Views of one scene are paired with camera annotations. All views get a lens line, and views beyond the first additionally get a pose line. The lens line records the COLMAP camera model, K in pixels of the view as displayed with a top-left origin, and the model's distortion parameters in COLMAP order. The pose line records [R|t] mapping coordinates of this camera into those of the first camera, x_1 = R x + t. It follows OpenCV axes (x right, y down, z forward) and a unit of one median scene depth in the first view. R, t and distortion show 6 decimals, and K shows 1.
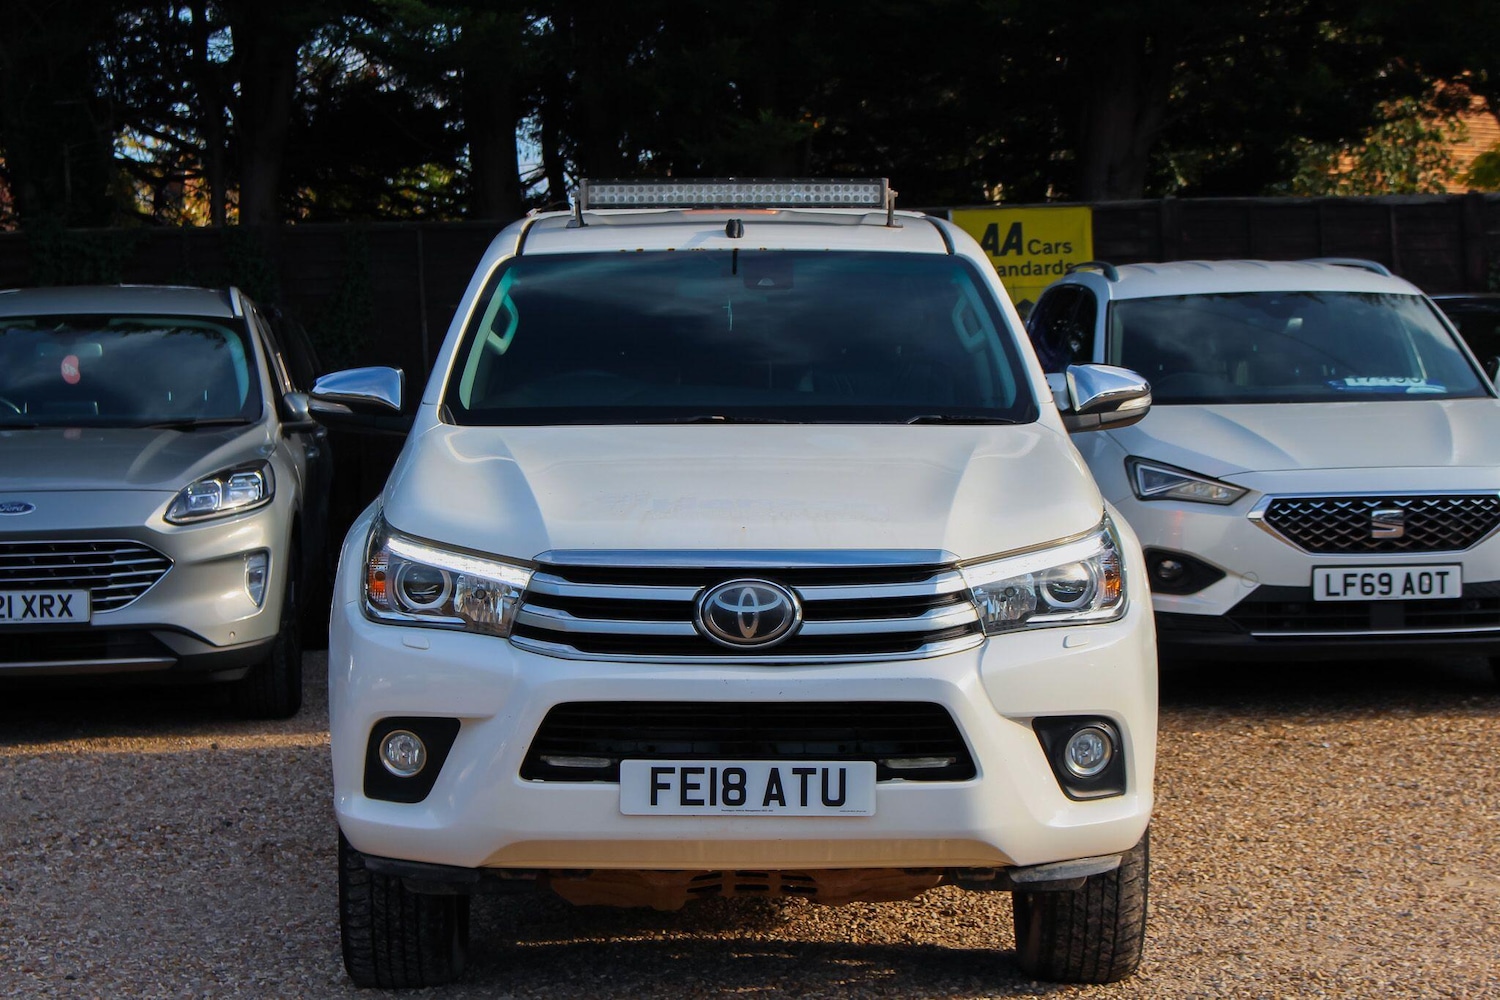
lens RADIAL K [[3567.5, 0, 750.0], [0, 3567.5, 500.0], [0, 0, 1]] dist [0.023641, 0.225146]
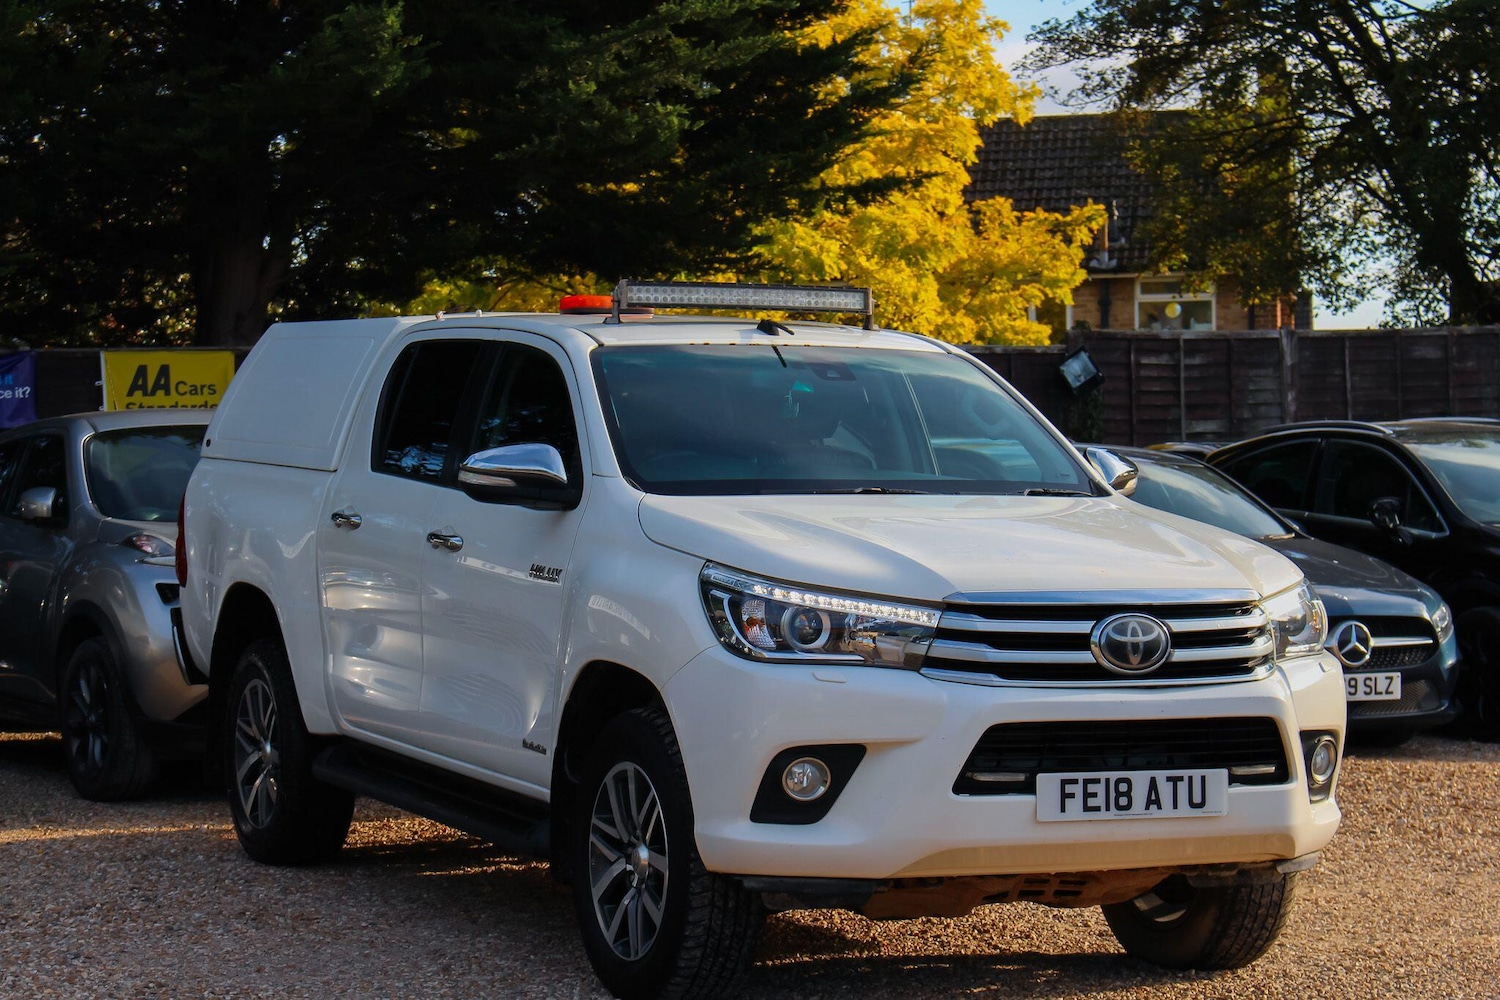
lens RADIAL K [[3435.1, 0, 750.0], [0, 3435.1, 500.0], [0, 0, 1]] dist [0.040521, -0.030052]
pose [[0.912320, 0.003795, 0.409461, -0.522276], [0.016296, 0.998828, -0.045567, 0.031110], [-0.409154, 0.048244, 0.911189, 0.028499]]
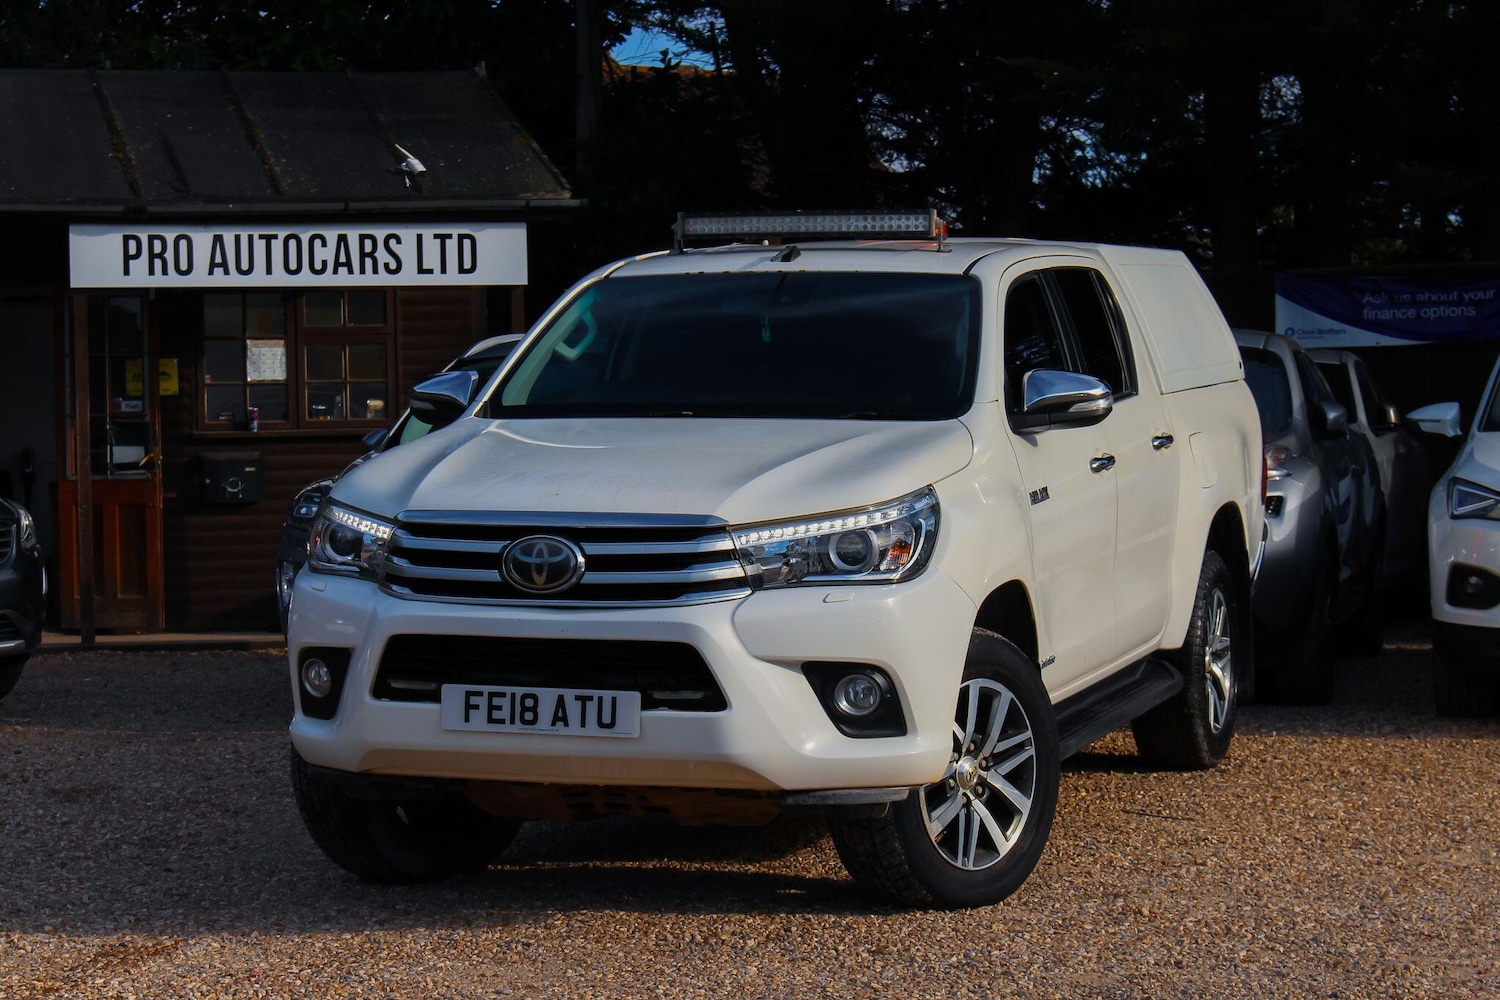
lens RADIAL K [[3522.8, 0, 715.3], [0, 3522.8, 498.9], [0, 0, 1]] dist [-0.086919, 0.099268]
pose [[0.941595, 0.013258, -0.336486, 0.411648], [-0.020795, 0.999607, -0.018804, 0.028236], [0.336104, 0.024703, 0.941501, -0.082193]]
